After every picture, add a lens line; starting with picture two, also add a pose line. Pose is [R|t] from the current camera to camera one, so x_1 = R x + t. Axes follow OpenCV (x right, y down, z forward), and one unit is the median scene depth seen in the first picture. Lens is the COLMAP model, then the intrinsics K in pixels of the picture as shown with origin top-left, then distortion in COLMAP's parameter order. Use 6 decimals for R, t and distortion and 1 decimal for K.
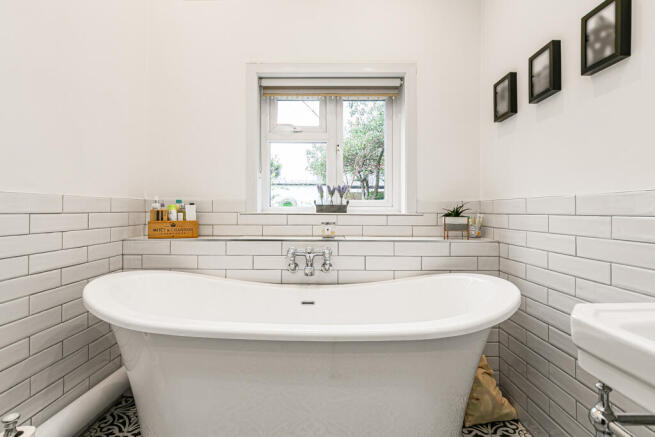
lens RADIAL K [[329.7, 0, 323.8], [0, 329.7, 208.3], [0, 0, 1]] dist [-0.001883, 0.000910]
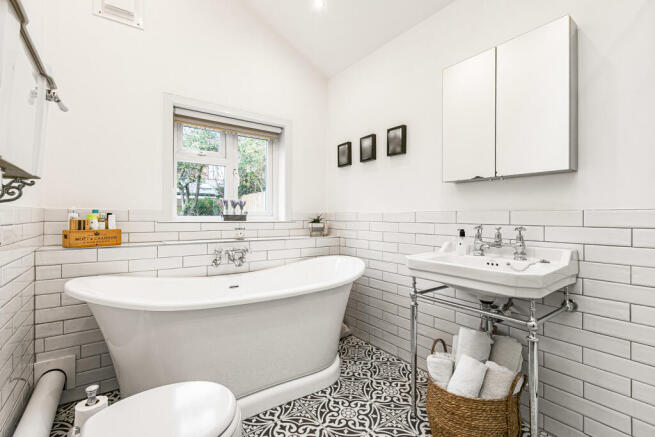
lens RADIAL K [[296.9, 0, 327.9], [0, 296.9, 217.8], [0, 0, 1]] dist [0.014564, -0.003074]
pose [[0.807247, -0.001178, 0.590213, -0.419964], [-0.007021, 0.999908, 0.011599, -0.016623], [-0.590172, -0.013507, 0.807165, -0.209969]]
